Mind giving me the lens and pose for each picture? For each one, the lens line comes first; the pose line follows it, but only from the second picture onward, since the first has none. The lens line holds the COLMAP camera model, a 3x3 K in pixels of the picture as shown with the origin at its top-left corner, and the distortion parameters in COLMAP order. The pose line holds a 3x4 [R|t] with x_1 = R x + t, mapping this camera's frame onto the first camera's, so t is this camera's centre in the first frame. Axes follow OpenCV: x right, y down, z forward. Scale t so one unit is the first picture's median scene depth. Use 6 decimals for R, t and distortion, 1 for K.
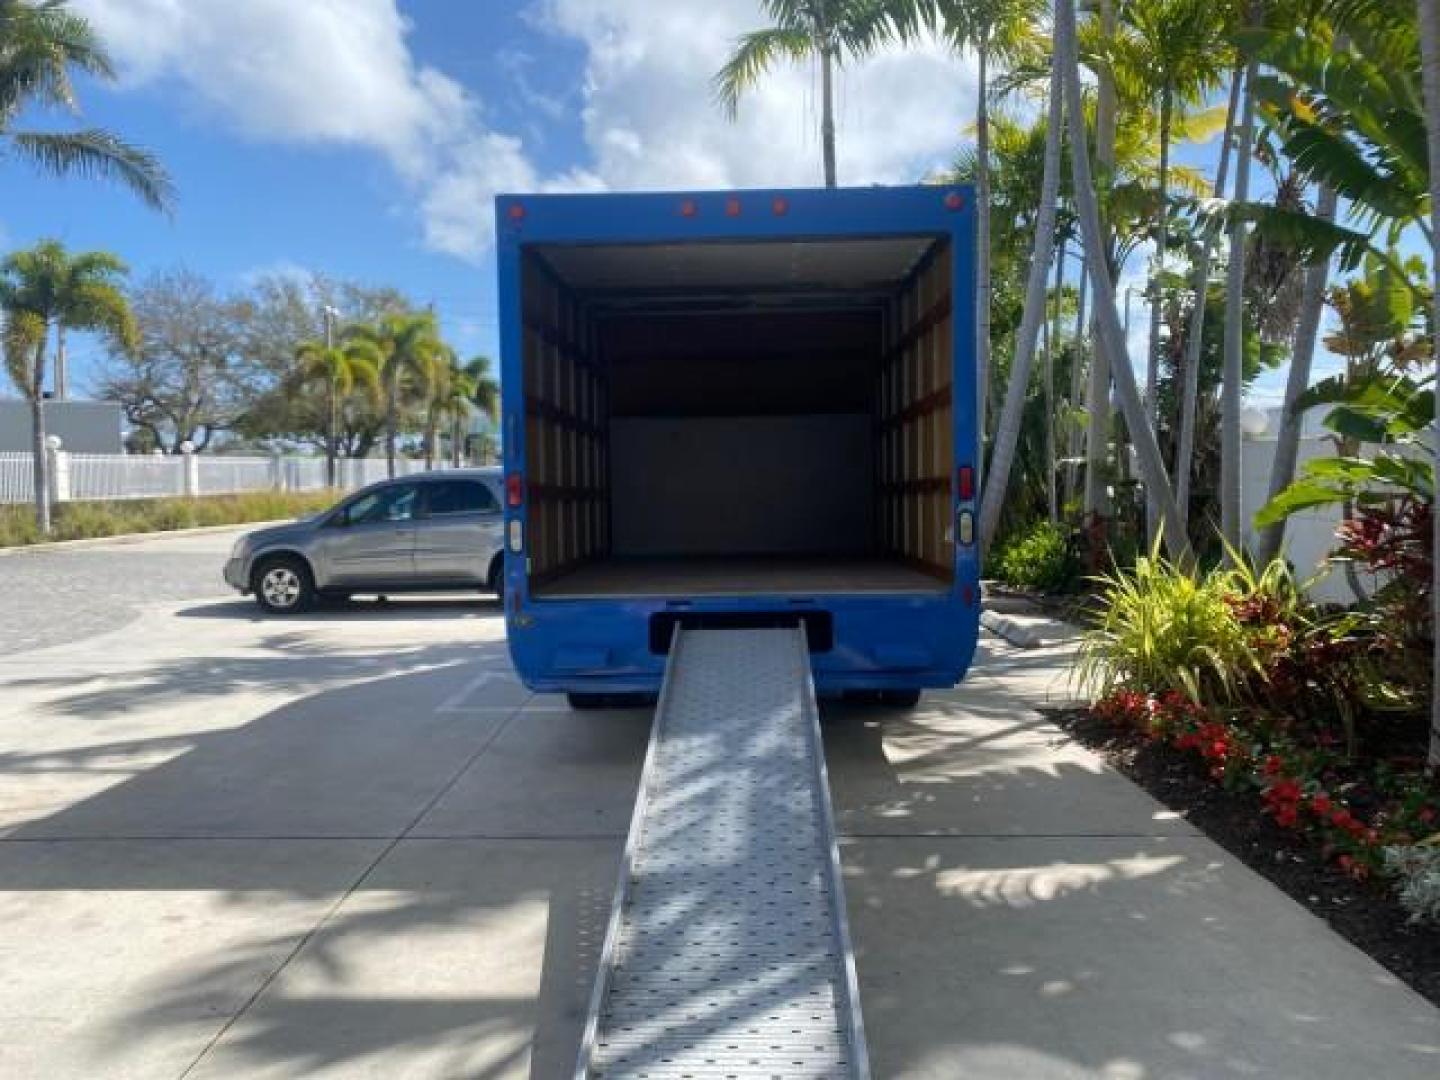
lens RADIAL K [[1099.8, 0, 714.9], [0, 1099.8, 538.8], [0, 0, 1]] dist [0.028661, -0.013686]
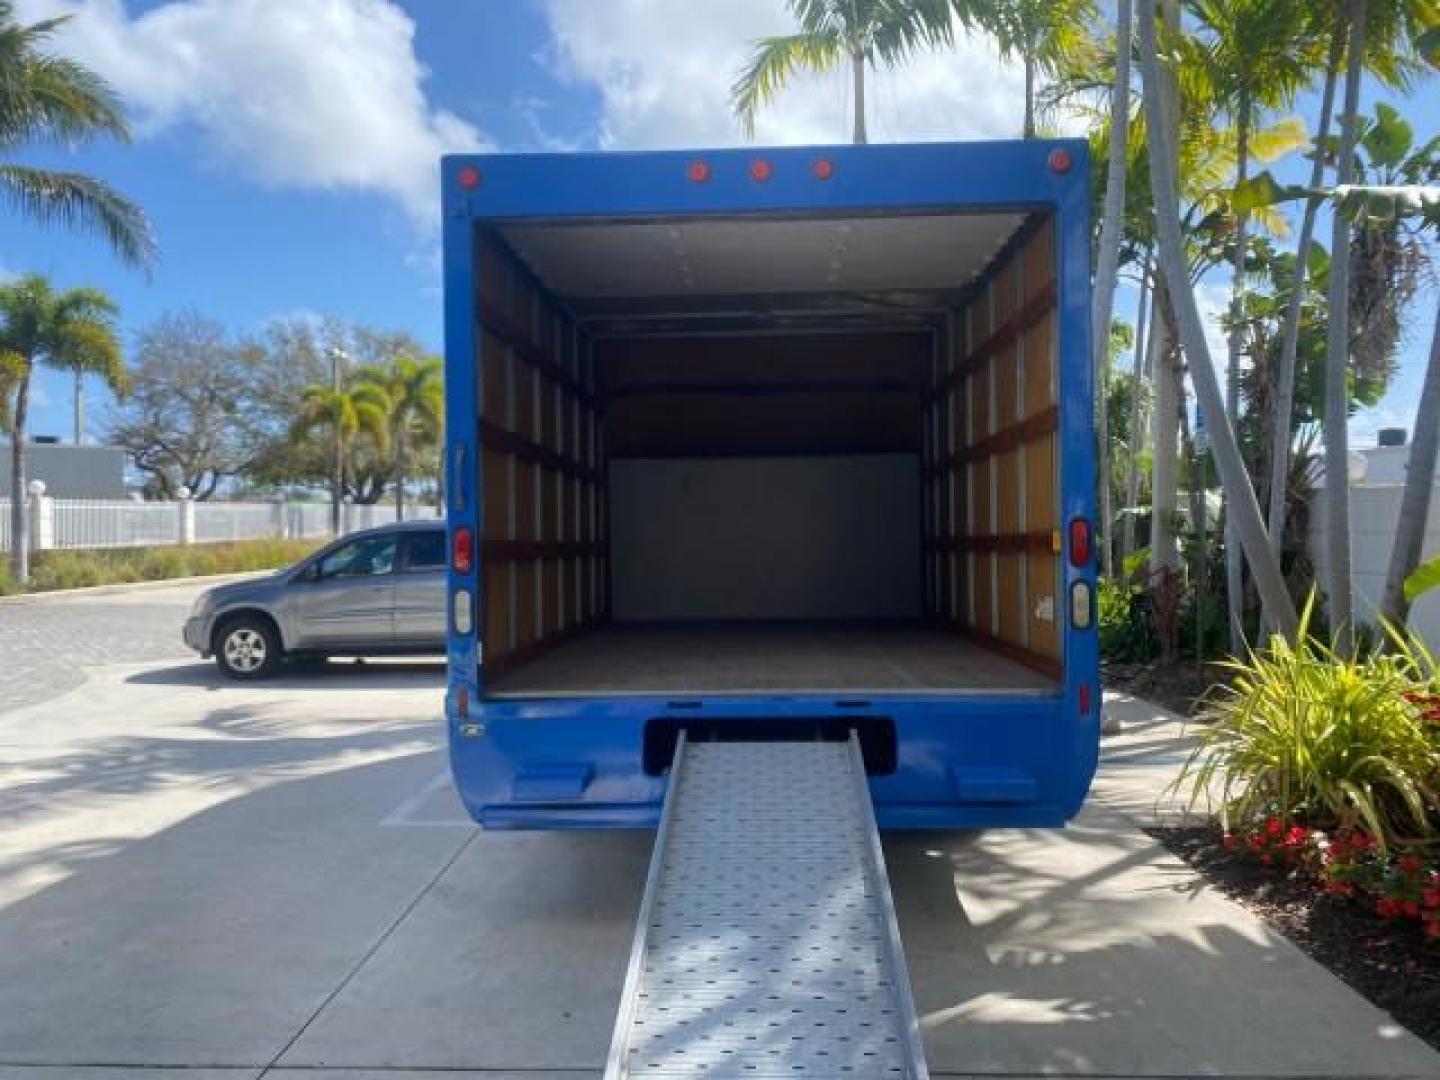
lens RADIAL K [[1099.8, 0, 716.9], [0, 1099.8, 534.1], [0, 0, 1]] dist [0.028661, -0.013686]
pose [[0.999913, 0.003085, -0.012793, -0.000976], [-0.003682, 0.998893, -0.046891, -0.009824], [0.012634, 0.046934, 0.998818, 0.123205]]
